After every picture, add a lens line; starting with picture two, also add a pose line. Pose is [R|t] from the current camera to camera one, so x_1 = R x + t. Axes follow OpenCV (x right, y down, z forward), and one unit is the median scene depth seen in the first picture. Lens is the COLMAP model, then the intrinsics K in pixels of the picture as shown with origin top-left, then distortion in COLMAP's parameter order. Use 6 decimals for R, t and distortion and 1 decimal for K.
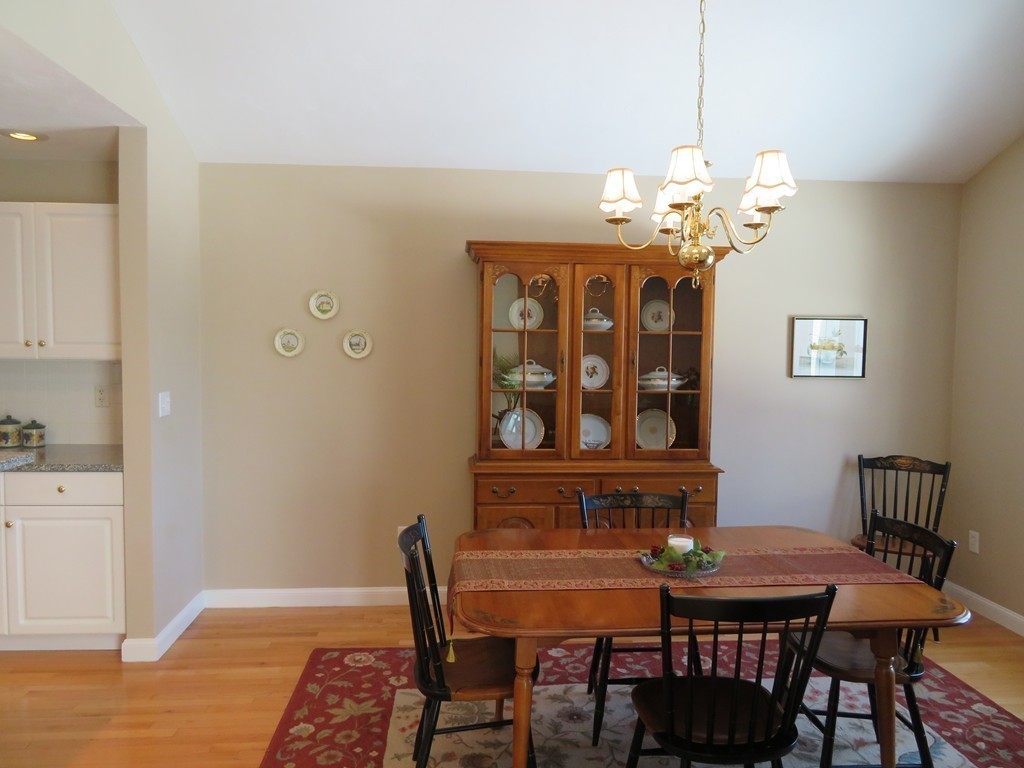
lens RADIAL K [[733.3, 0, 509.5], [0, 733.3, 386.5], [0, 0, 1]] dist [-0.009900, -0.000437]
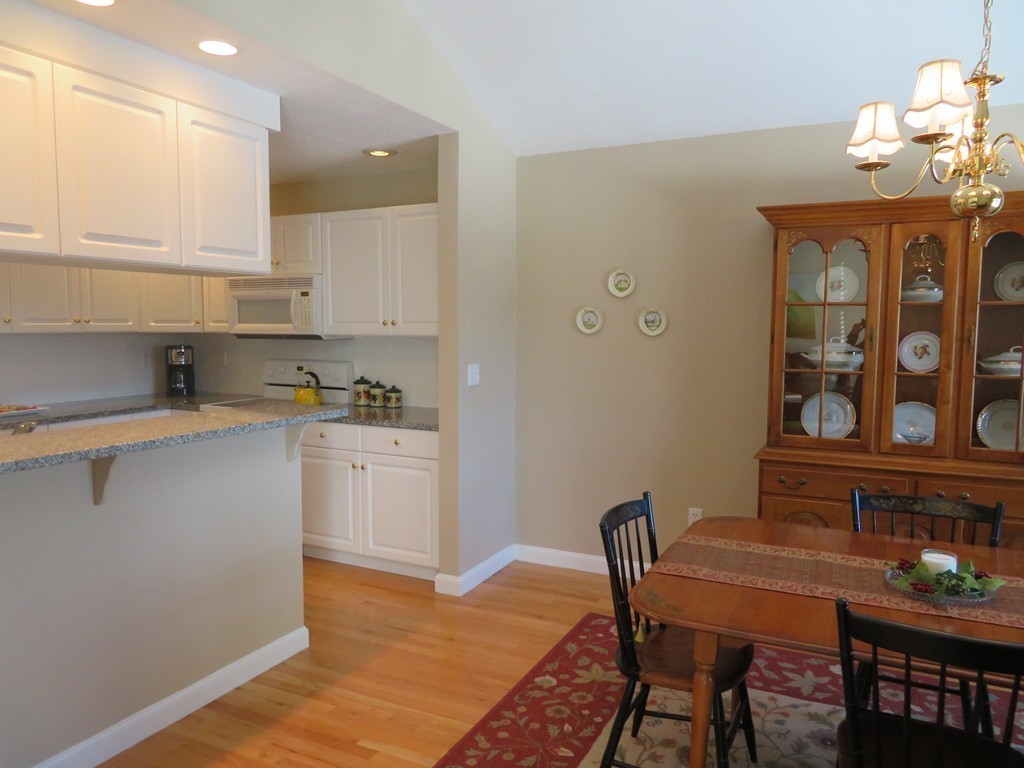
lens RADIAL K [[733.3, 0, 509.5], [0, 733.3, 386.5], [0, 0, 1]] dist [-0.009900, -0.000437]
pose [[0.856969, 0.035616, -0.514136, 0.168867], [-0.023707, 0.999277, 0.029710, 0.007143], [0.514823, -0.013272, 0.857194, 0.050479]]
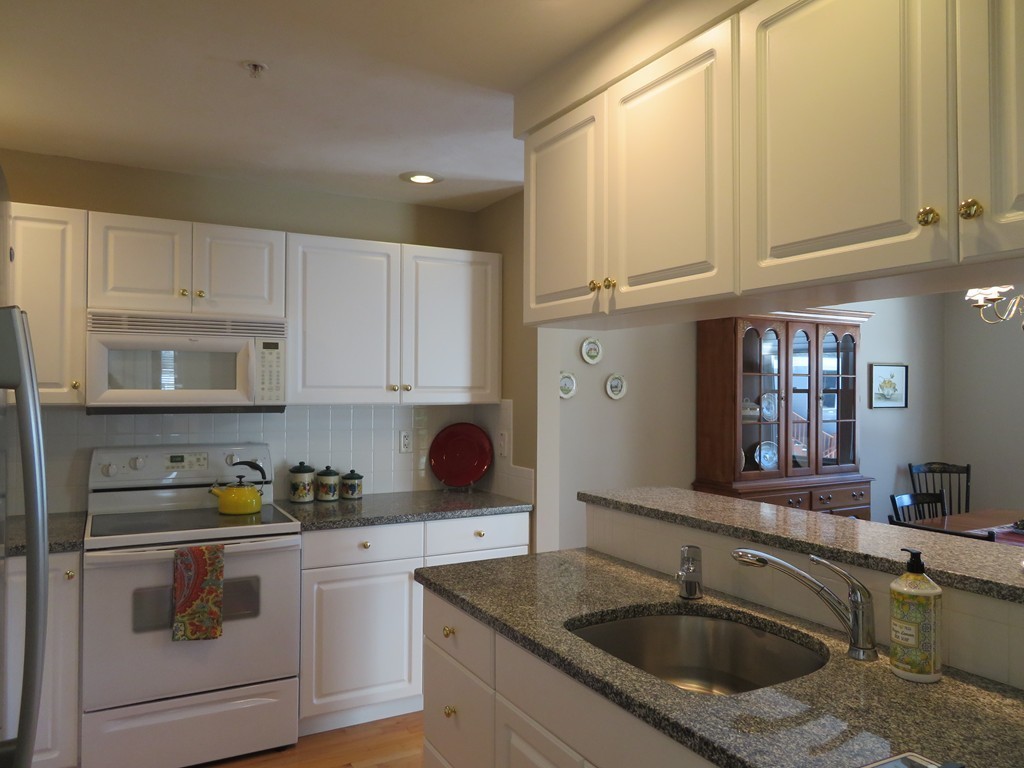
lens RADIAL K [[733.3, 0, 509.5], [0, 733.3, 386.5], [0, 0, 1]] dist [-0.009900, -0.000437]
pose [[0.909361, -0.007922, 0.415932, -0.975198], [0.031825, 0.998213, -0.050567, -0.007663], [-0.414789, 0.059221, 0.907988, 0.063309]]
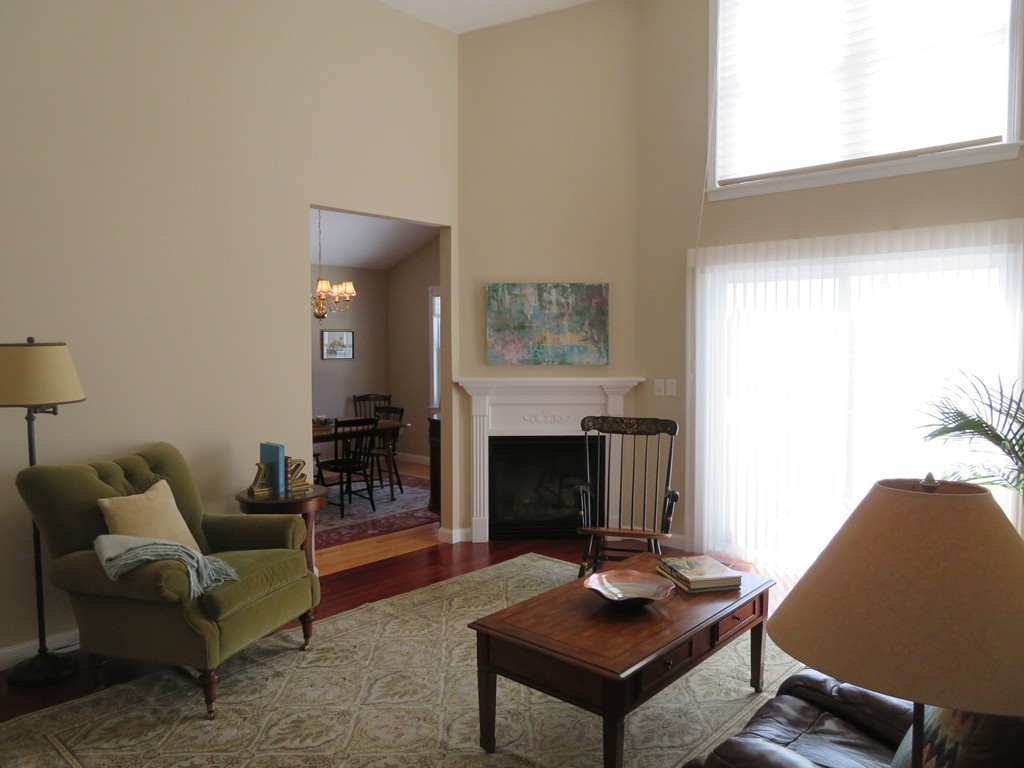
lens RADIAL K [[733.3, 0, 509.5], [0, 733.3, 386.5], [0, 0, 1]] dist [-0.009900, -0.000437]
pose [[0.725285, -0.051960, 0.686485, -0.820615], [0.046989, 0.998559, 0.025935, 0.042846], [-0.686843, 0.013447, 0.726681, -1.078604]]
